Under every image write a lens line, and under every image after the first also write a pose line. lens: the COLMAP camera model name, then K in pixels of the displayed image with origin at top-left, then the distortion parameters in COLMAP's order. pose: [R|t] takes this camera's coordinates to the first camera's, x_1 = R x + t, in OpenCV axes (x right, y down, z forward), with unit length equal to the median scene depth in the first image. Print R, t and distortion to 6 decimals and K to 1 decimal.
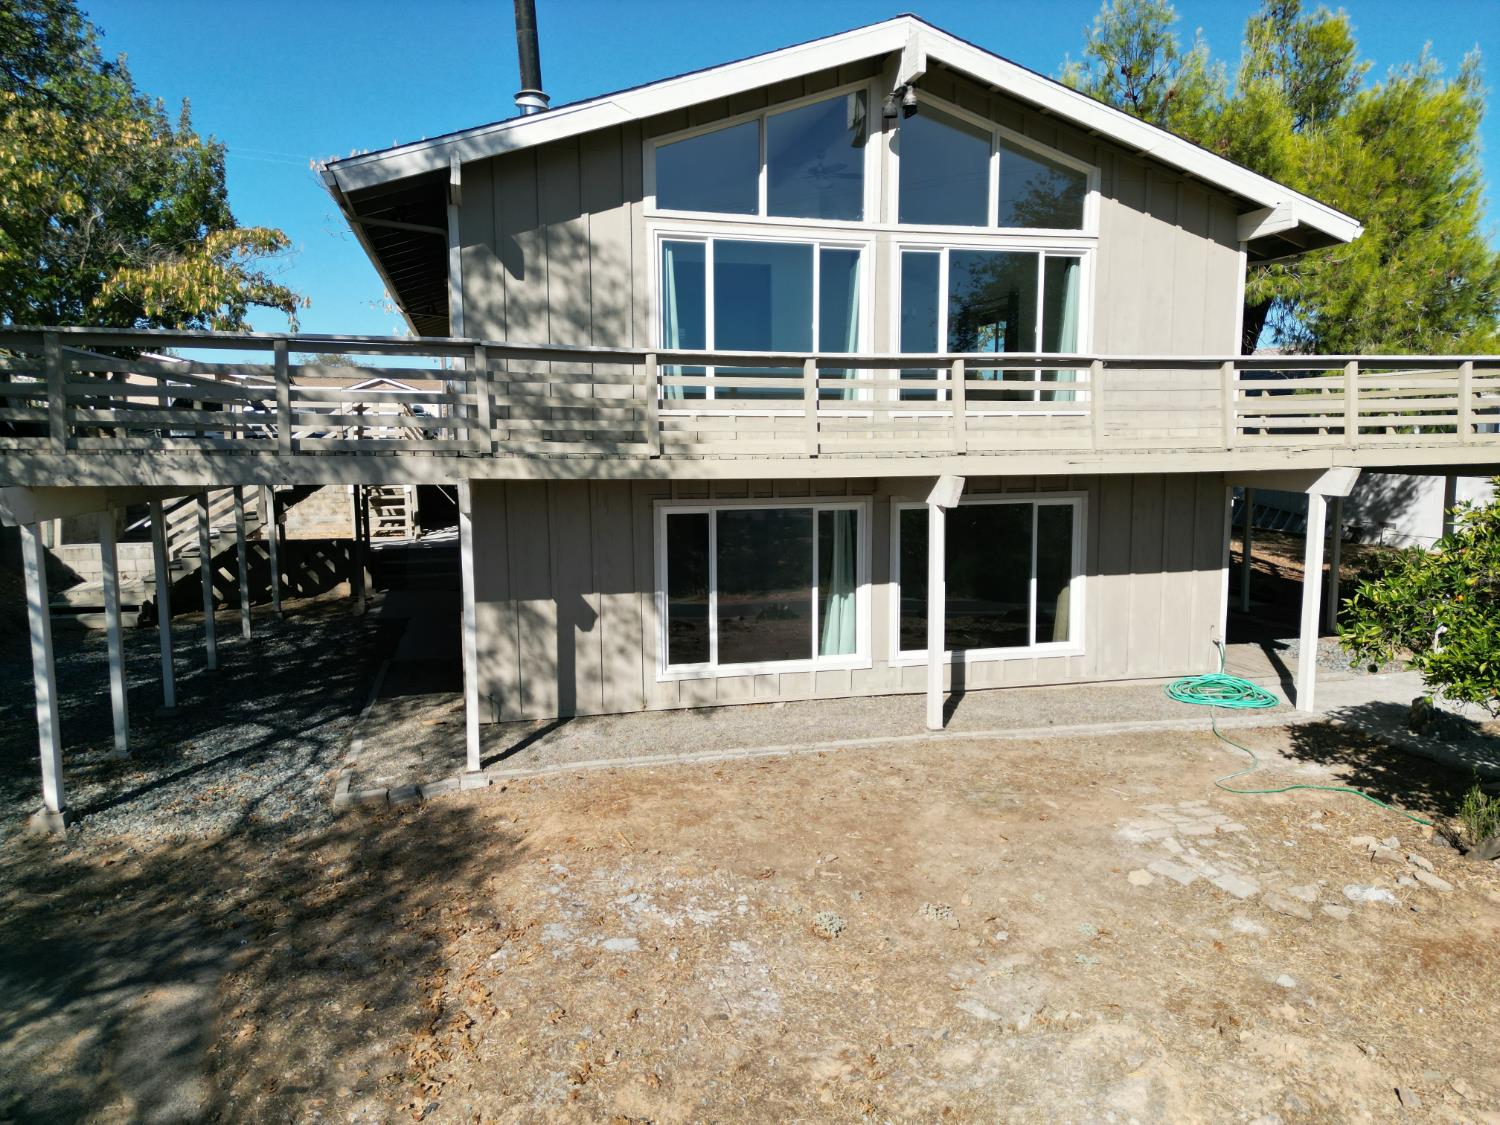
lens RADIAL K [[1016.8, 0, 752.6], [0, 1016.8, 561.5], [0, 0, 1]] dist [0.002564, -0.000905]
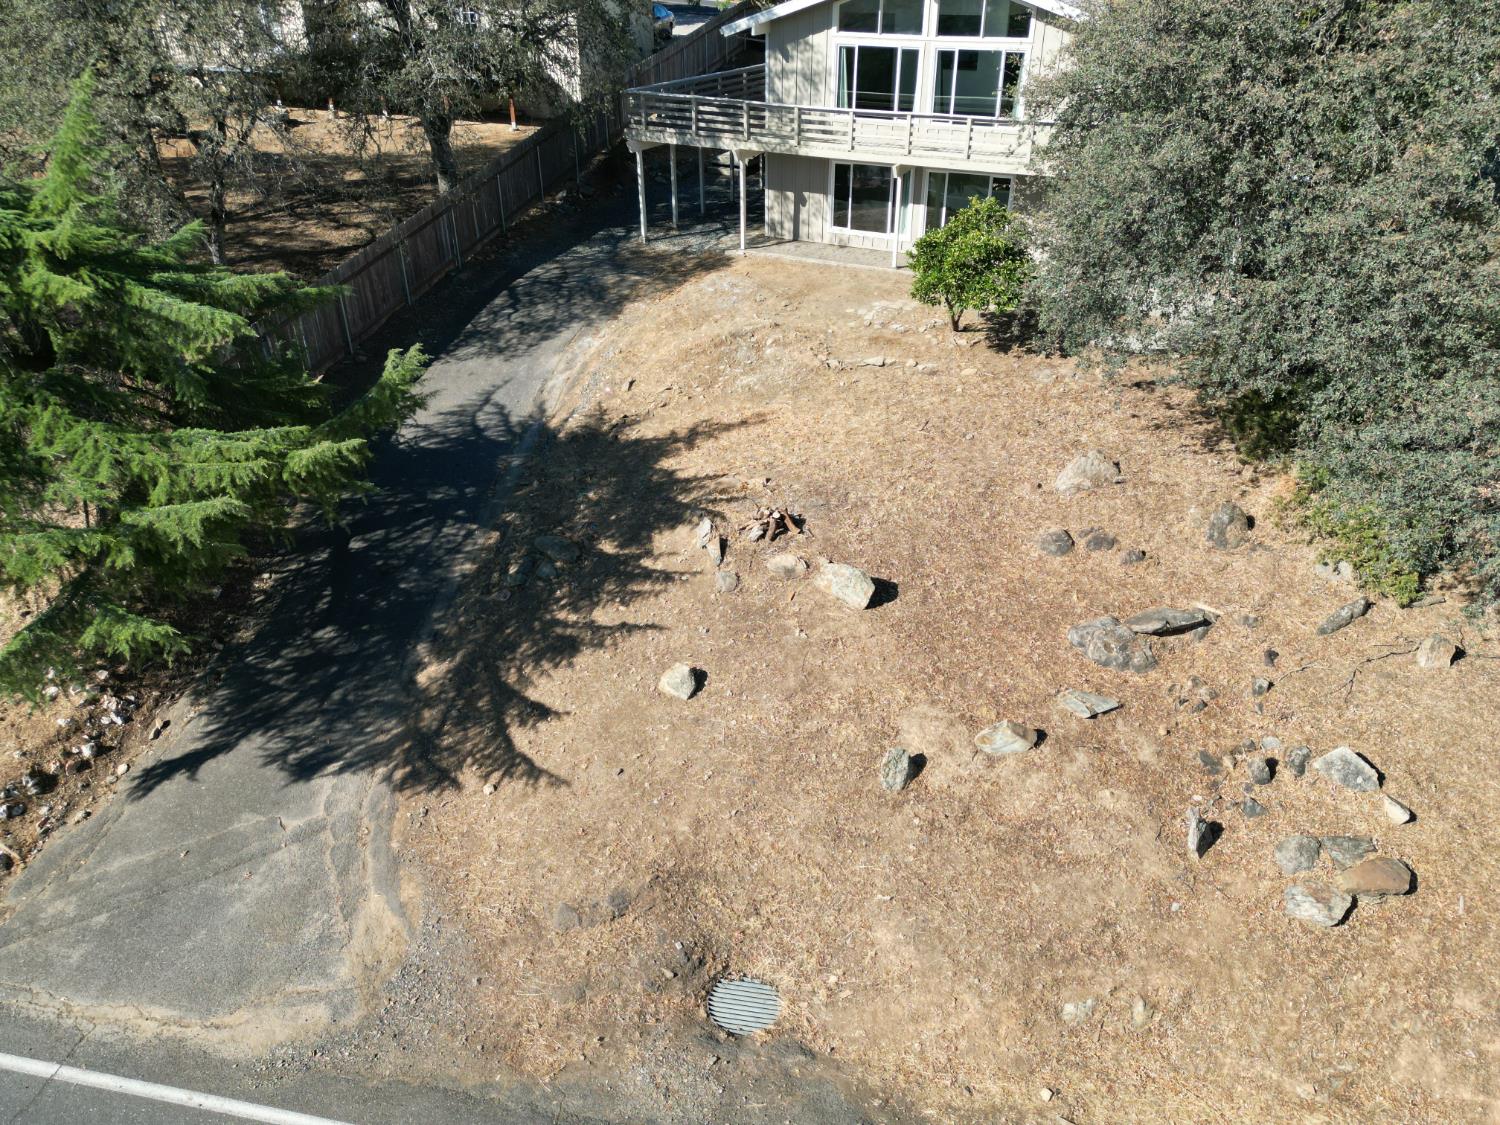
lens RADIAL K [[1016.8, 0, 749.8], [0, 1016.8, 564.3], [0, 0, 1]] dist [0.002564, -0.000905]
pose [[0.726264, 0.359858, -0.585699, 1.617288], [-0.084616, 0.892349, 0.443343, -0.261879], [0.682189, -0.272424, 0.678530, -1.141274]]
